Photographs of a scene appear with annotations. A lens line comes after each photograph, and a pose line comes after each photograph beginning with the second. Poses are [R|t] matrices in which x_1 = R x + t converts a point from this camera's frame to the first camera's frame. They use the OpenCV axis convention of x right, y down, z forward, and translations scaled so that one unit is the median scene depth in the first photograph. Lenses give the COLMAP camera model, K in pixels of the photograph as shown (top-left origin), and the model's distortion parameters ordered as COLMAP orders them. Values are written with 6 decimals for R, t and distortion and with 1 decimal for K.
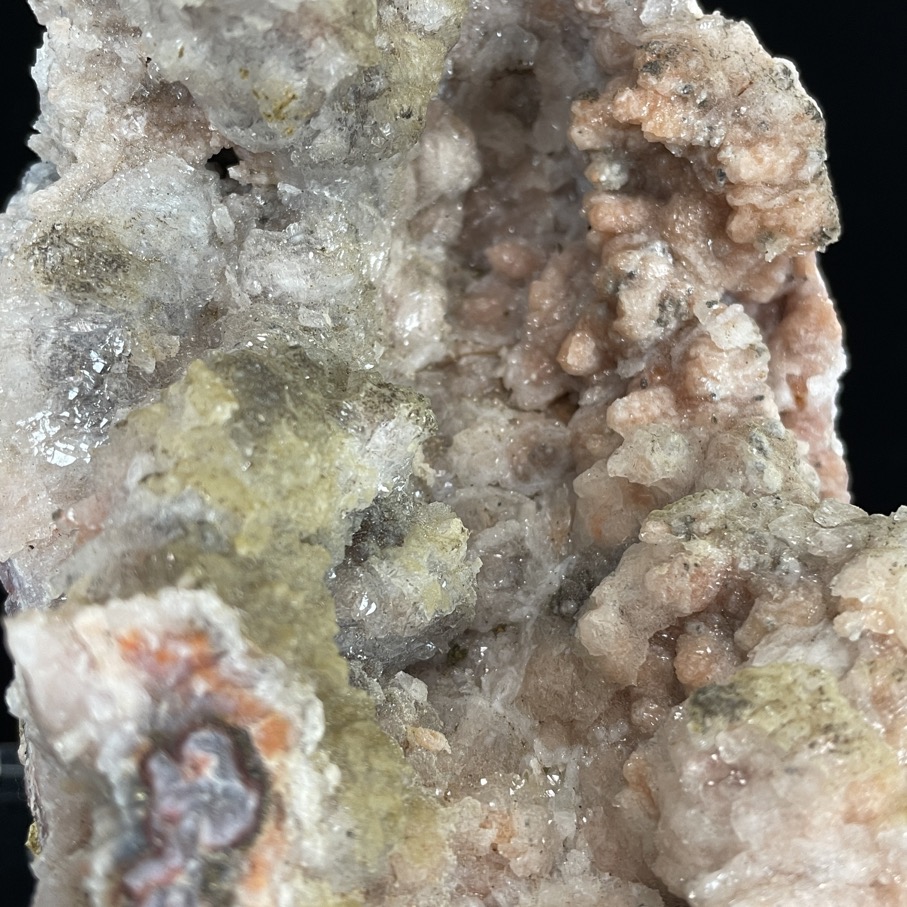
lens RADIAL K [[1210.8, 0, 486.6], [0, 1210.8, 452.5], [0, 0, 1]] dist [0.100497, -0.355136]
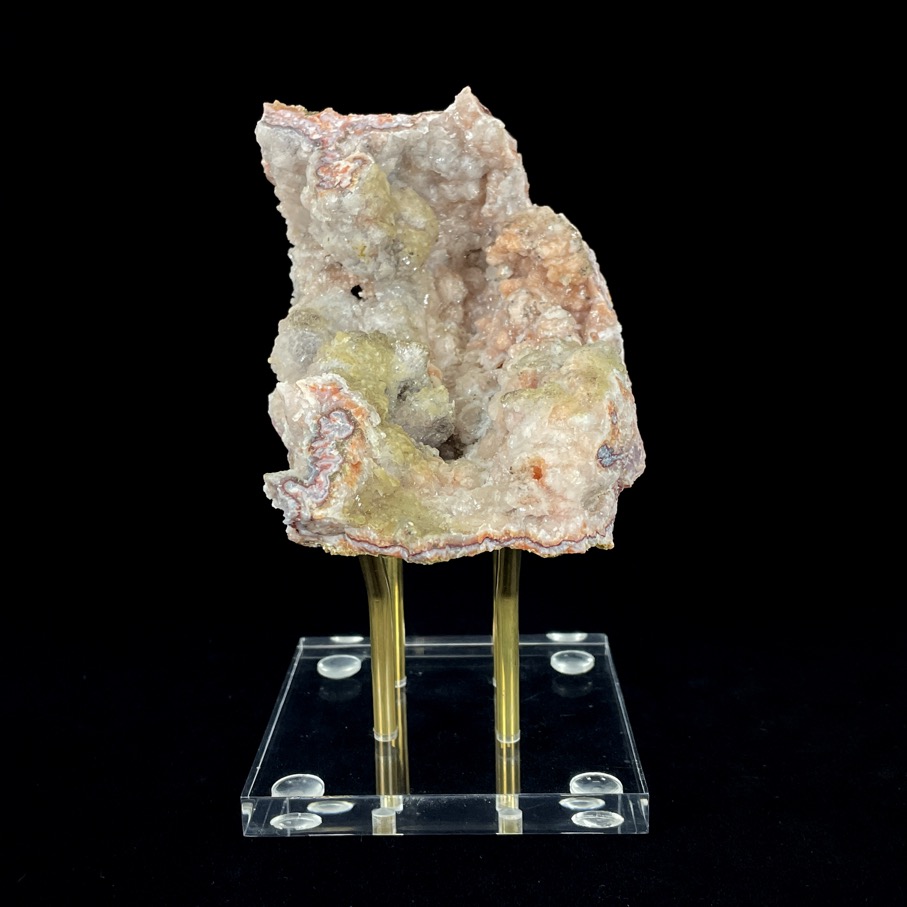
lens RADIAL K [[1210.8, 0, 486.6], [0, 1210.8, 452.5], [0, 0, 1]] dist [0.100497, -0.355136]
pose [[0.955208, -0.182041, -0.233321, 0.649524], [0.088445, 0.927993, -0.361948, 1.141519], [0.282410, 0.325099, 0.902527, -1.288364]]
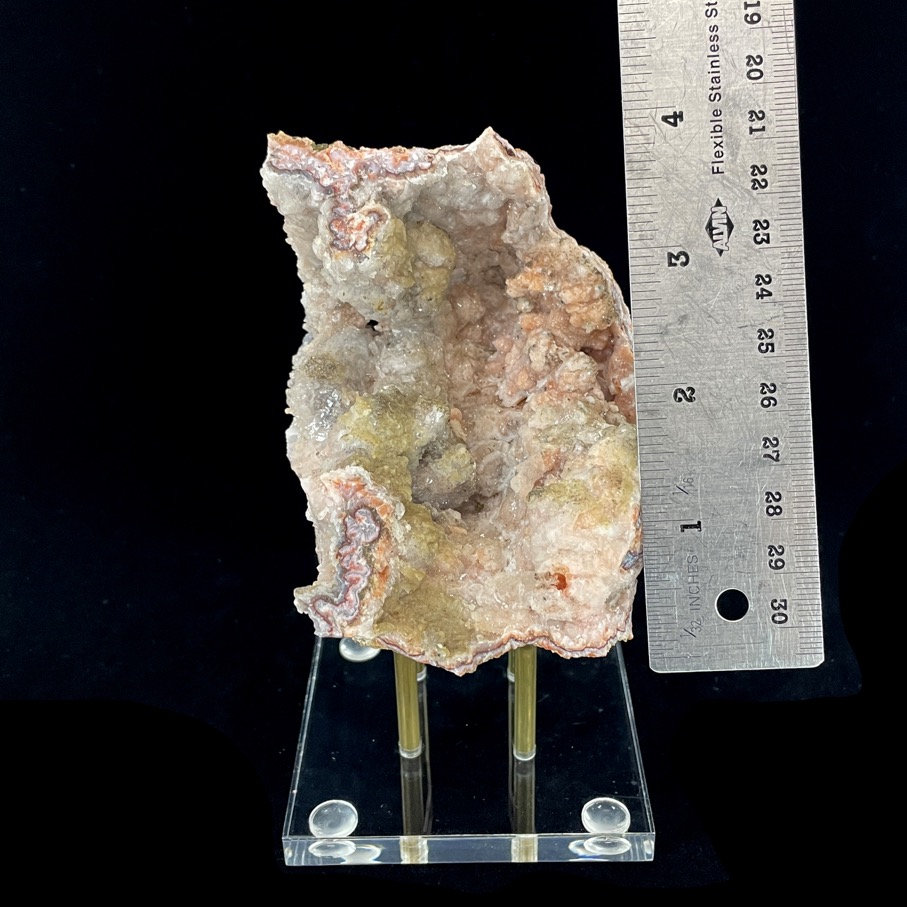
lens RADIAL K [[1210.8, 0, 486.6], [0, 1210.8, 452.5], [0, 0, 1]] dist [0.100497, -0.355136]
pose [[0.959025, -0.108102, -0.261885, 0.700652], [0.089814, 0.992671, -0.080859, 0.278829], [0.268707, 0.054024, 0.961706, -1.485272]]
